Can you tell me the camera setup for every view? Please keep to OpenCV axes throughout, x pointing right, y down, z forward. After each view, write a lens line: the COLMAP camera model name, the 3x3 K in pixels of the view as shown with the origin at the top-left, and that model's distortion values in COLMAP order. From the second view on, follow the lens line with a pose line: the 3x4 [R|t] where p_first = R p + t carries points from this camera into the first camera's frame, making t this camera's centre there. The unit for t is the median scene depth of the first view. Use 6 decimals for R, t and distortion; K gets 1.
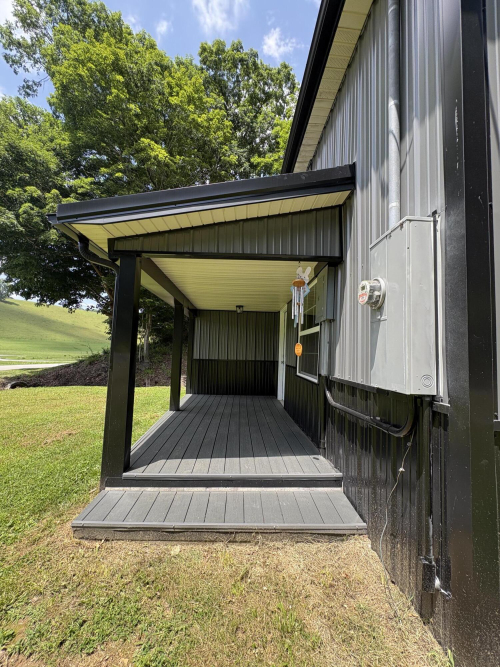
lens RADIAL K [[268.9, 0, 247.2], [0, 268.9, 332.6], [0, 0, 1]] dist [0.002221, -0.000341]
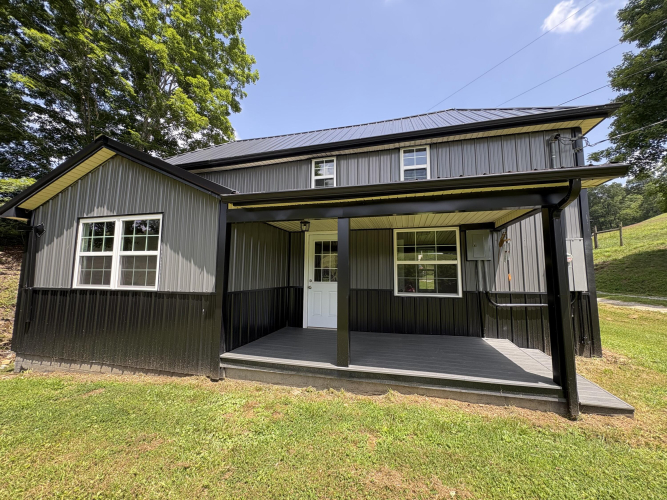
lens RADIAL K [[268.9, 0, 334.3], [0, 268.9, 248.5], [0, 0, 1]] dist [0.002221, -0.000341]
pose [[0.284024, 0.069162, 0.956320, -1.745743], [-0.066292, 0.996425, -0.052374, 0.039549], [-0.956523, -0.048521, 0.287593, 1.496379]]
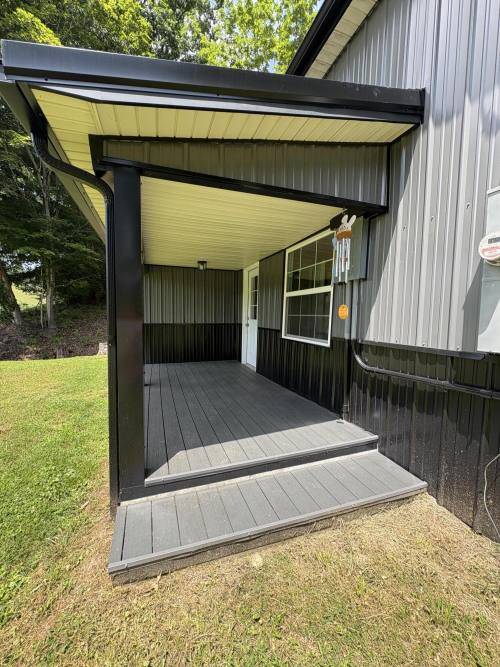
lens RADIAL K [[268.9, 0, 248.9], [0, 268.9, 334.1], [0, 0, 1]] dist [0.002221, -0.000341]
pose [[0.952347, -0.037451, 0.302710, -0.348064], [-0.007840, 0.989100, 0.147034, 0.006029], [-0.304917, -0.142401, 0.941673, 0.229270]]
